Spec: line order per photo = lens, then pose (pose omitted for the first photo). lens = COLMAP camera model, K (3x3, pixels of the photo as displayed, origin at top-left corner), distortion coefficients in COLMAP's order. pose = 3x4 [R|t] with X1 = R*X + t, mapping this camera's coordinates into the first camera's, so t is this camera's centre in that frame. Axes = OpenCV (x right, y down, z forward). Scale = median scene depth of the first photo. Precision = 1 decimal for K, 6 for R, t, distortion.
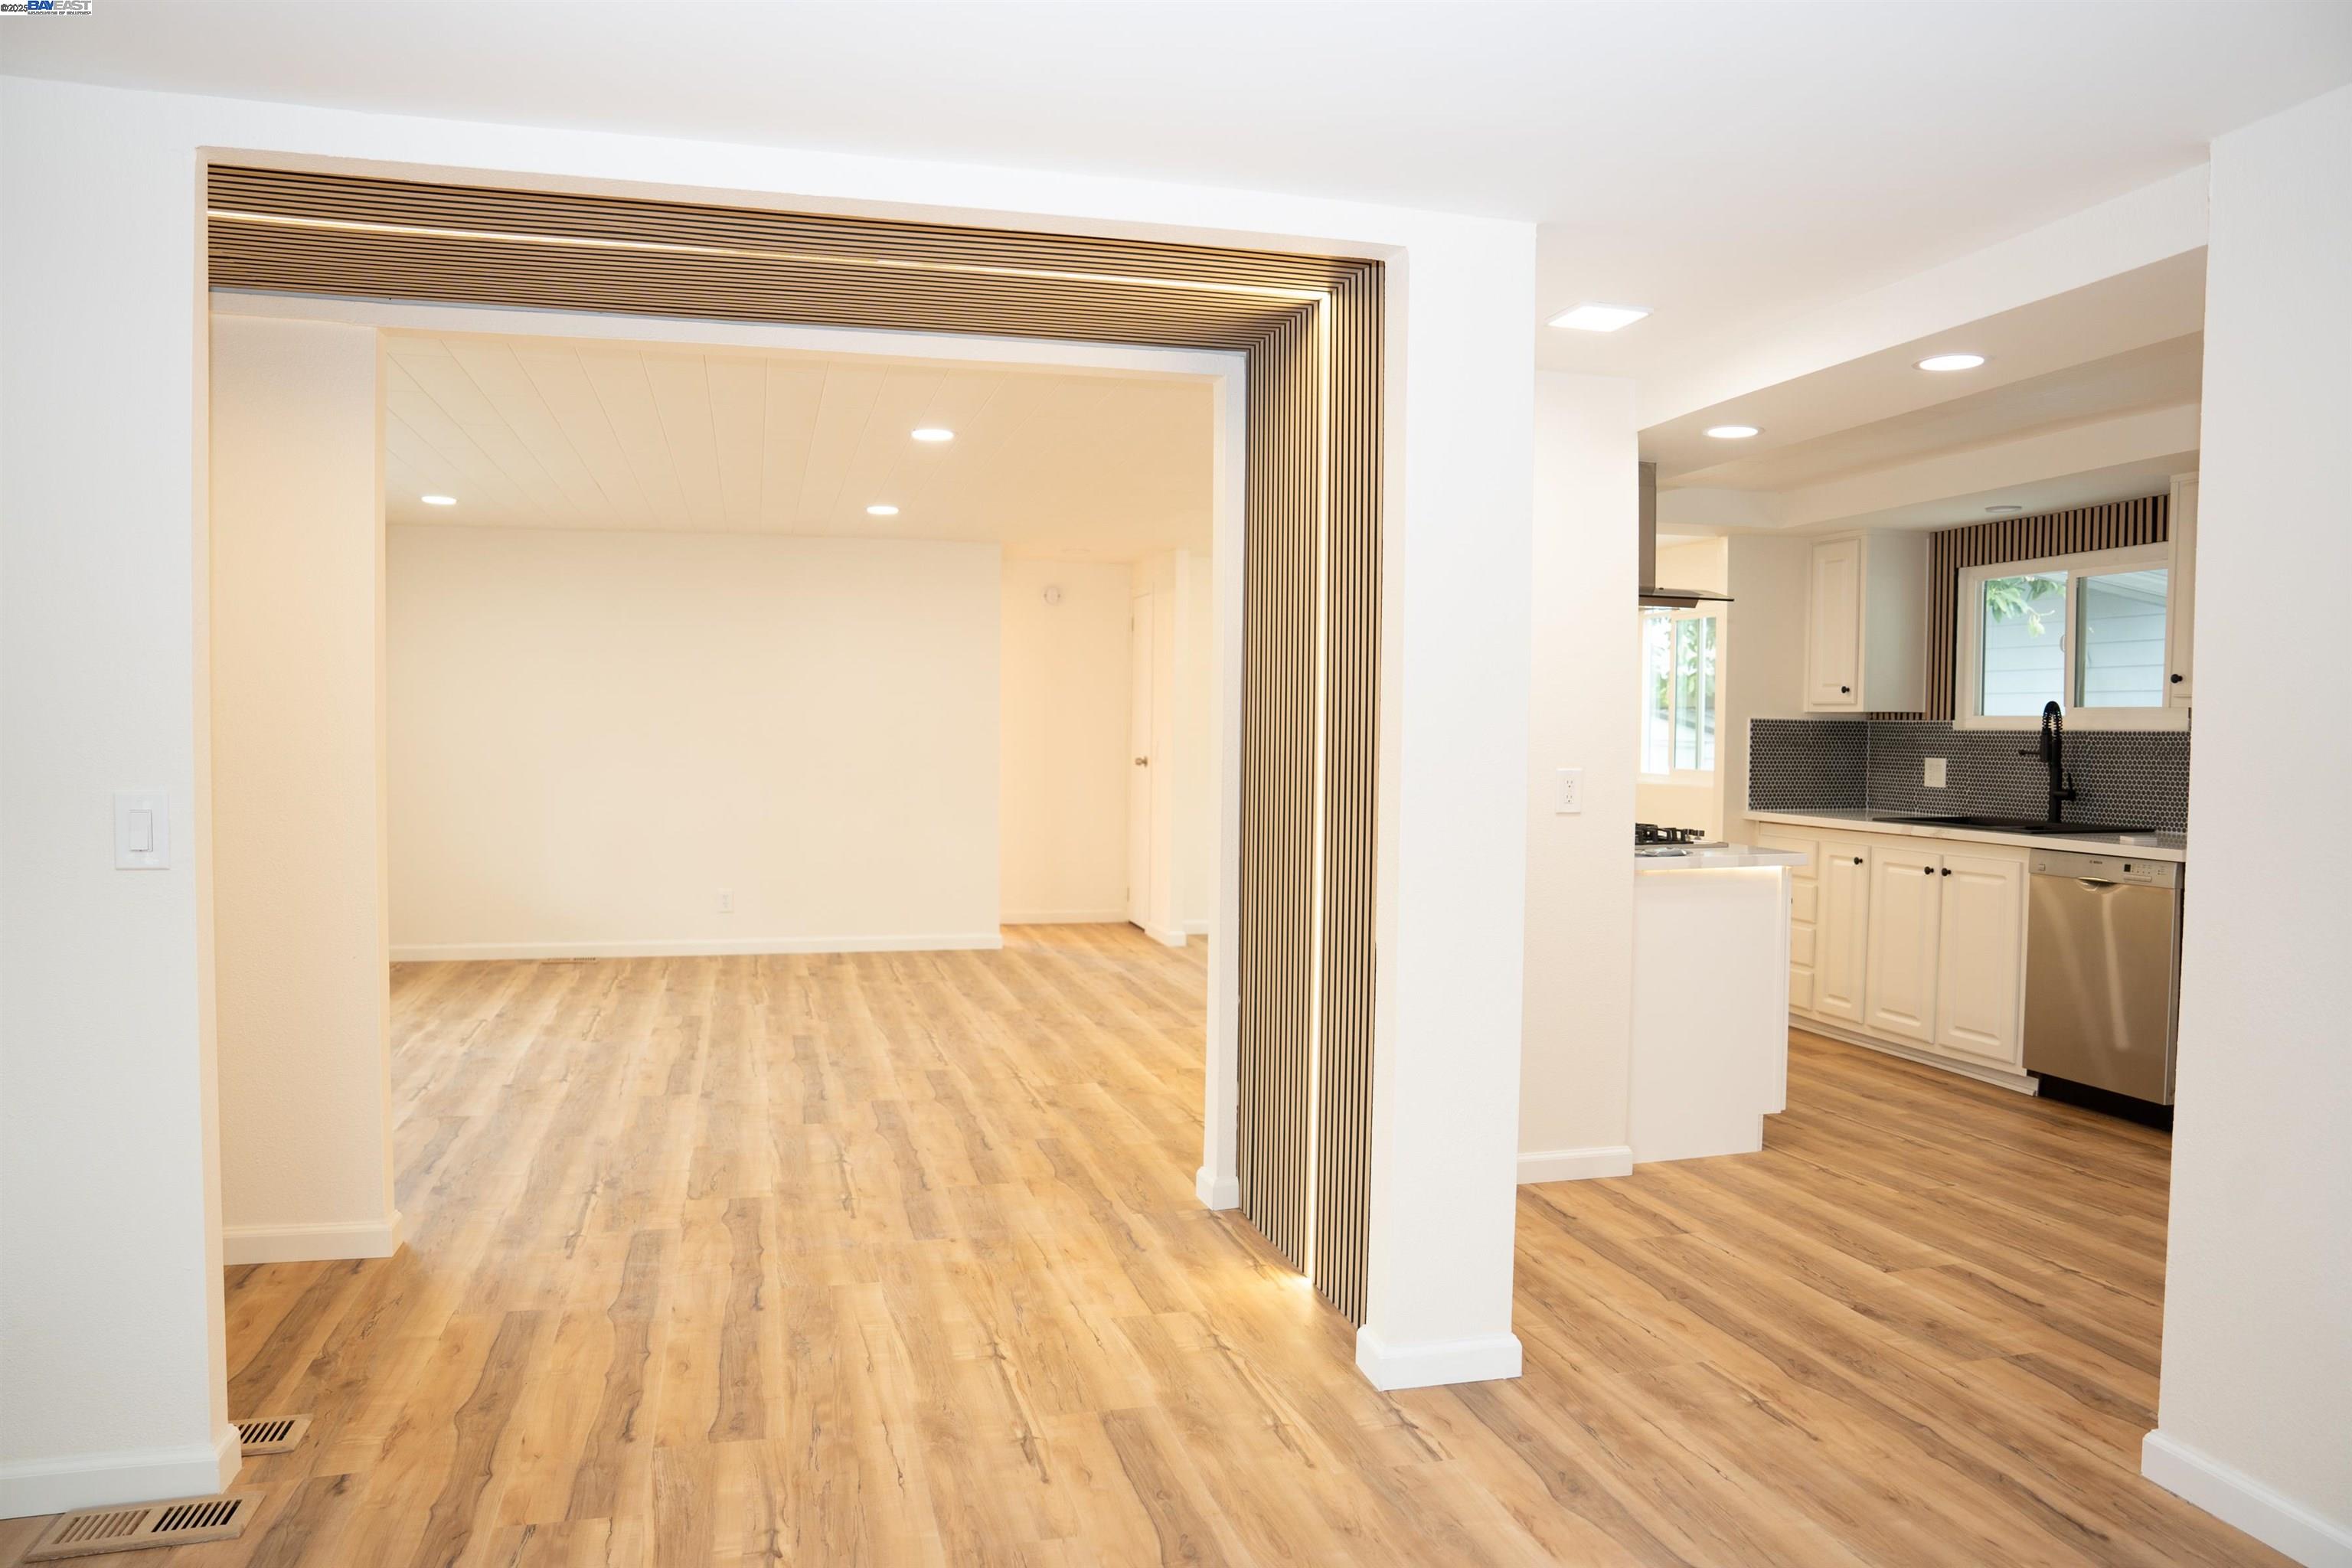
lens RADIAL K [[1596.2, 0, 1169.3], [0, 1596.2, 745.4], [0, 0, 1]] dist [-0.077800, 0.052428]
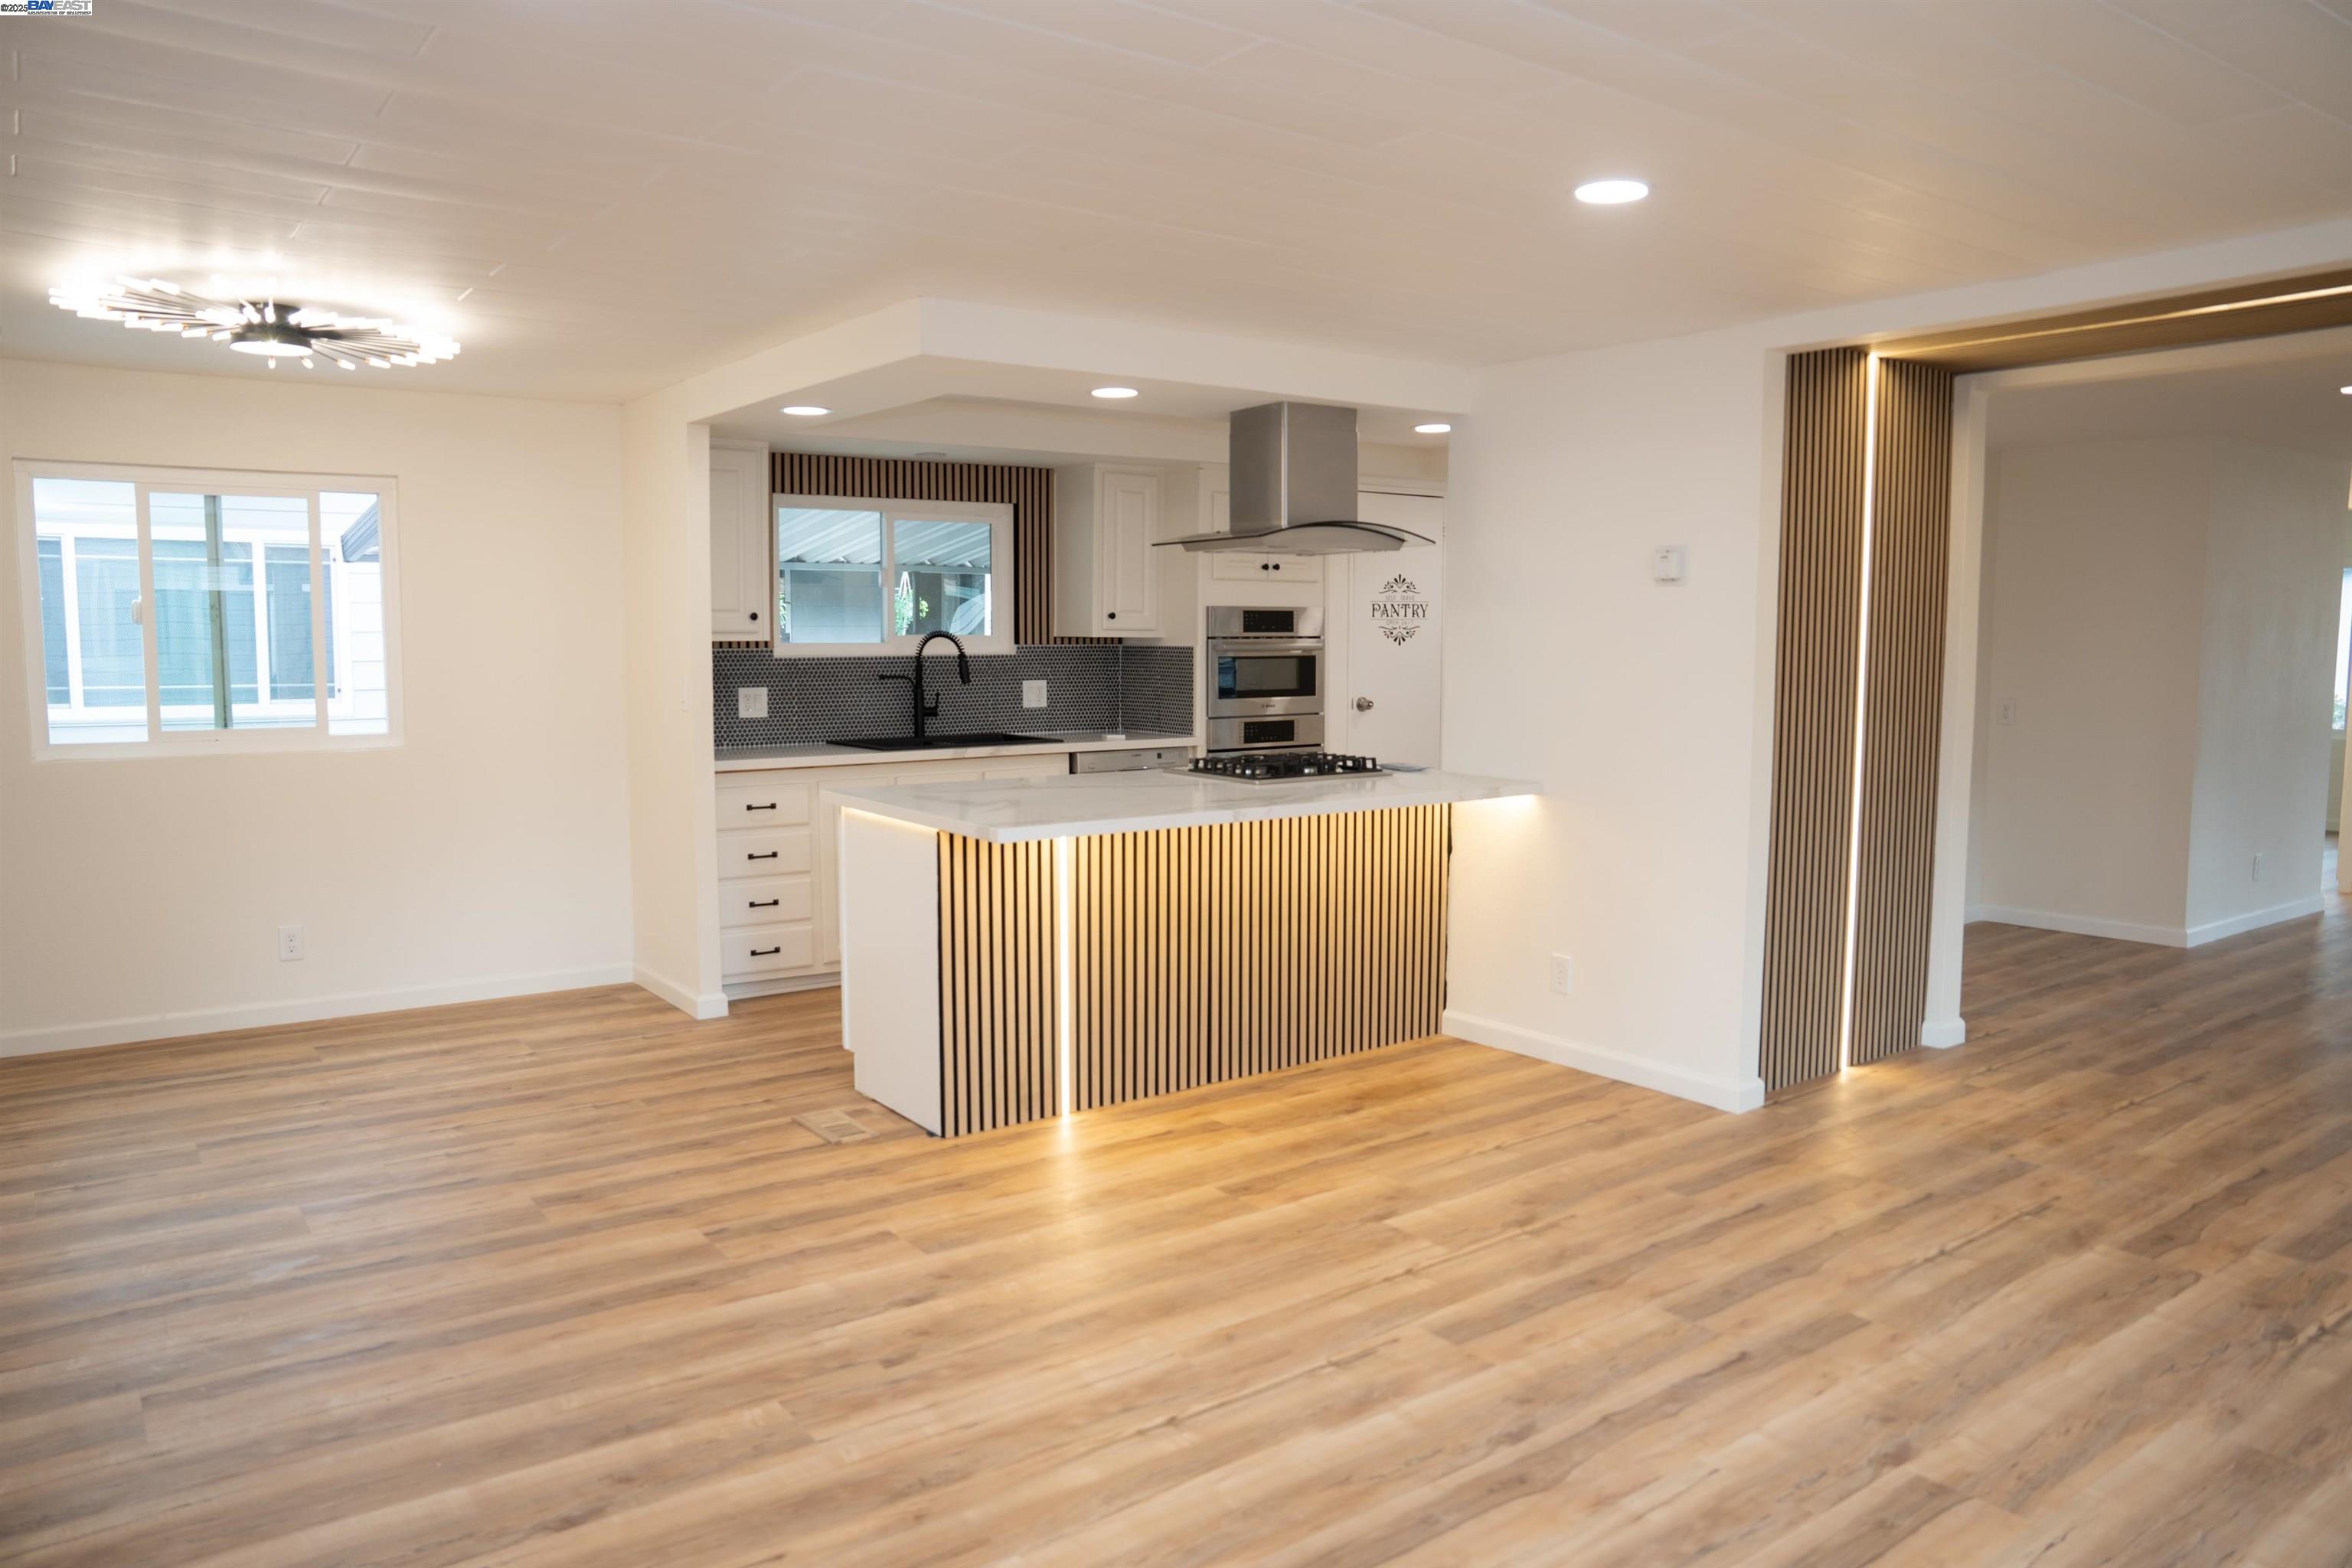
lens RADIAL K [[1596.2, 0, 1183.0], [0, 1596.2, 815.1], [0, 0, 1]] dist [-0.077800, 0.052428]
pose [[-0.376256, -0.112500, 0.919660, -0.588485], [0.011224, 0.991975, 0.125938, -0.038761], [-0.926448, 0.057707, -0.371974, 1.277441]]
